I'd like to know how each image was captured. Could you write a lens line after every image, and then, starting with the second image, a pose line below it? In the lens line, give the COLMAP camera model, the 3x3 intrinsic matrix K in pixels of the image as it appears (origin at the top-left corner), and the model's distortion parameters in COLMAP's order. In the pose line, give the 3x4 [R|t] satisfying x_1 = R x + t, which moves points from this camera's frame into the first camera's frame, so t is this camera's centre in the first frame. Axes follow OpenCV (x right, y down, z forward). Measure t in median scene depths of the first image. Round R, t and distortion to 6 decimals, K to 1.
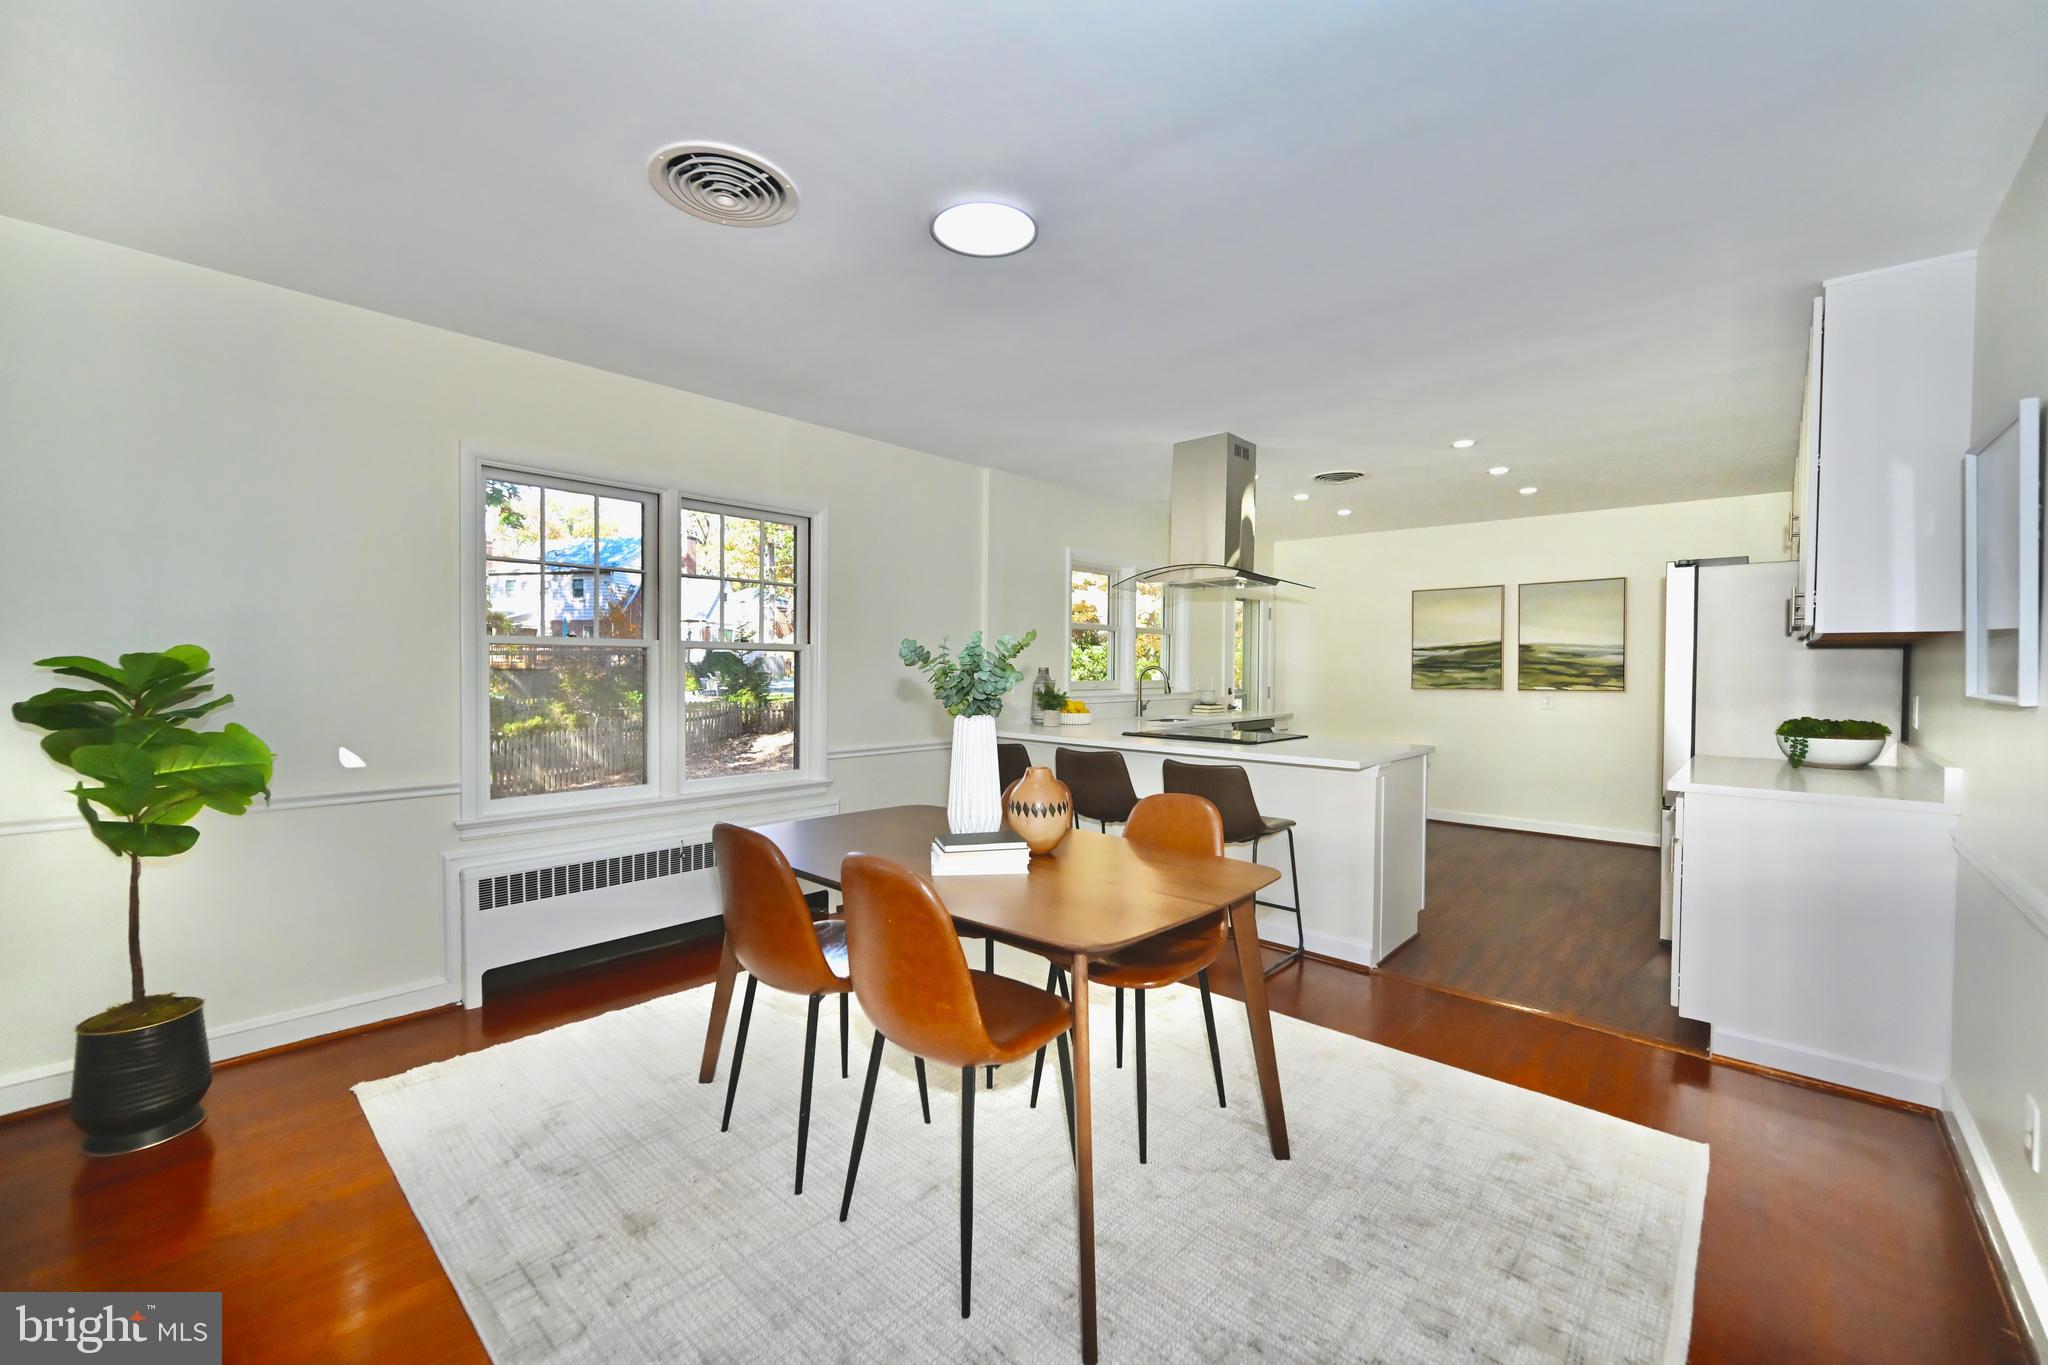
lens RADIAL K [[790.5, 0, 1024.0], [0, 790.5, 682.5], [0, 0, 1]] dist [0.001983, 0.000171]
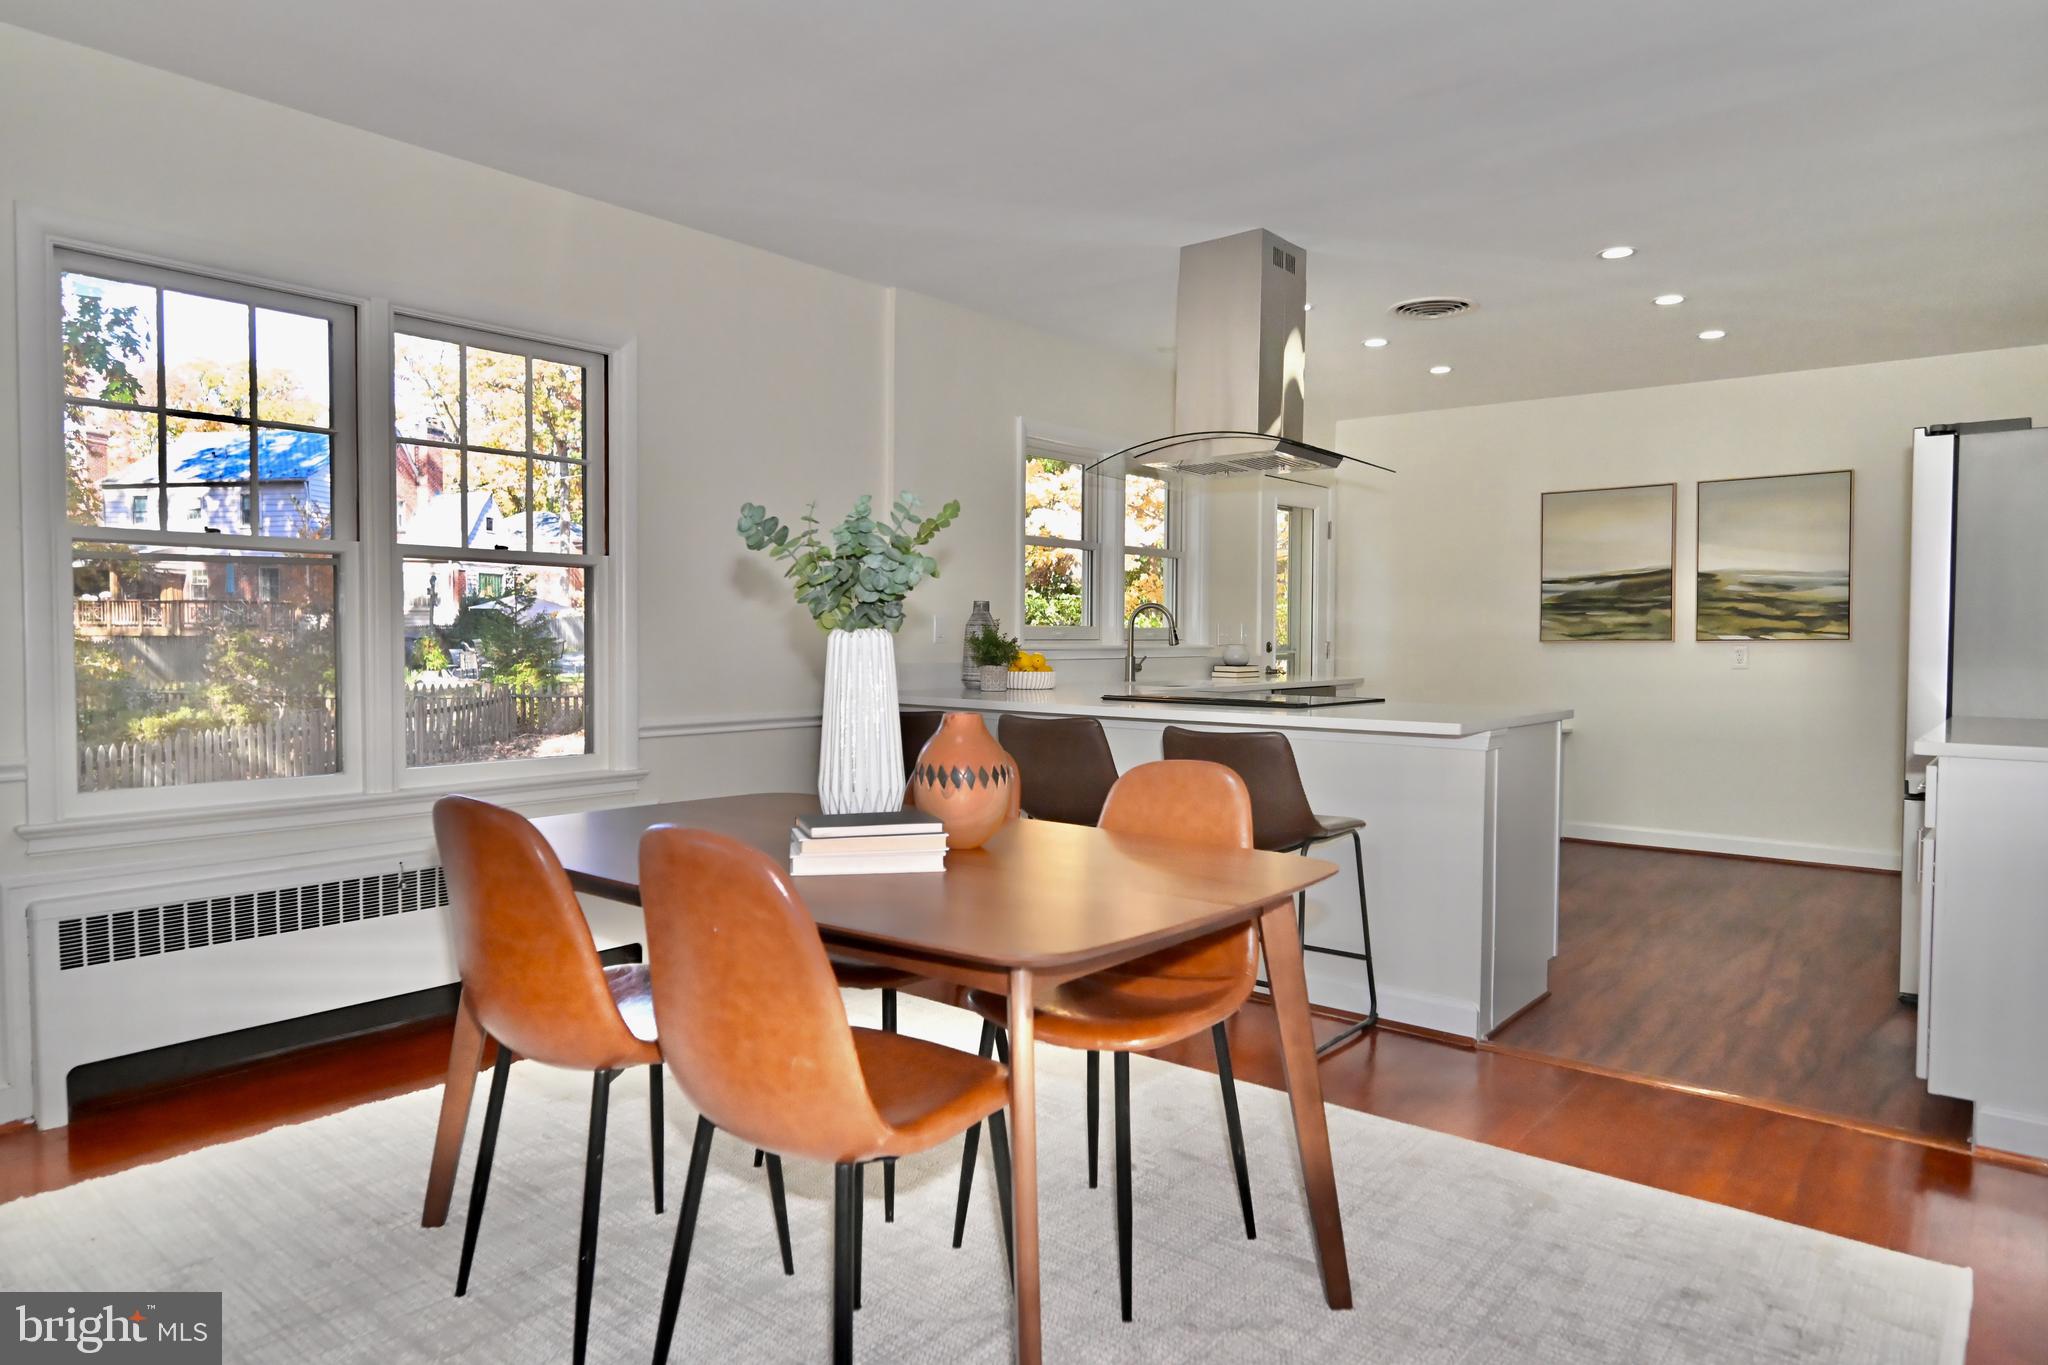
lens RADIAL K [[1208.0, 0, 1024.0], [0, 1208.0, 682.5], [0, 0, 1]] dist [0.001699, 0.000631]
pose [[0.998658, -0.004319, 0.051608, 0.011942], [0.003542, 0.999879, 0.015135, 0.046814], [-0.051667, -0.014932, 0.998553, 0.021338]]
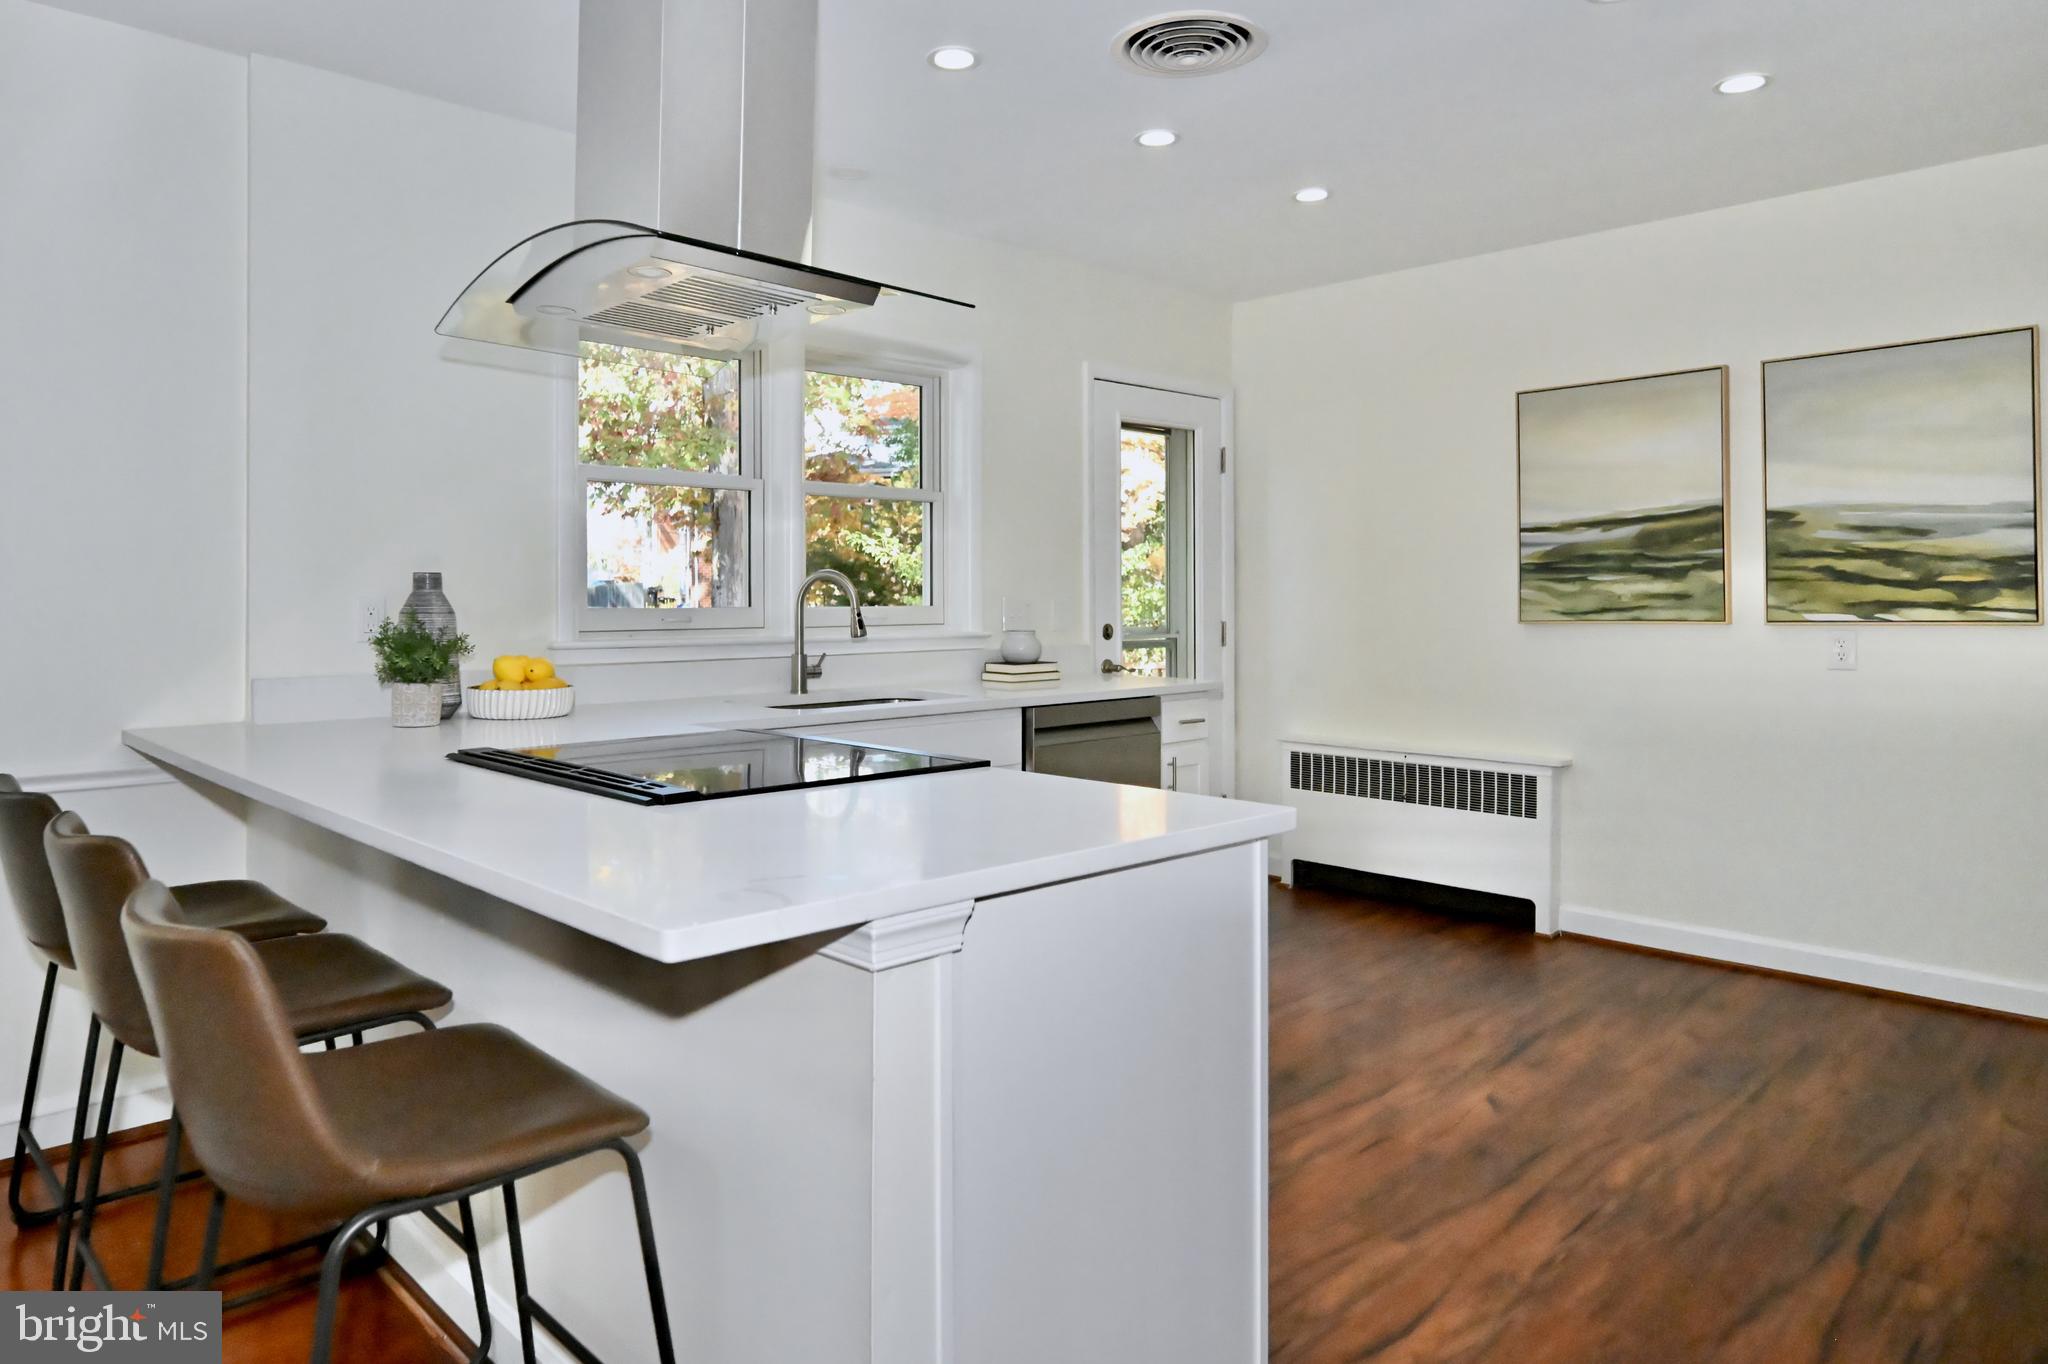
lens RADIAL K [[1225.6, 0, 1021.5], [0, 1225.6, 598.2], [0, 0, 1]] dist [0.004459, 0.000901]
pose [[0.997566, -0.009708, -0.069050, 0.497739], [0.008212, 0.999726, -0.021921, 0.013340], [0.069244, 0.021300, 0.997372, 0.600064]]
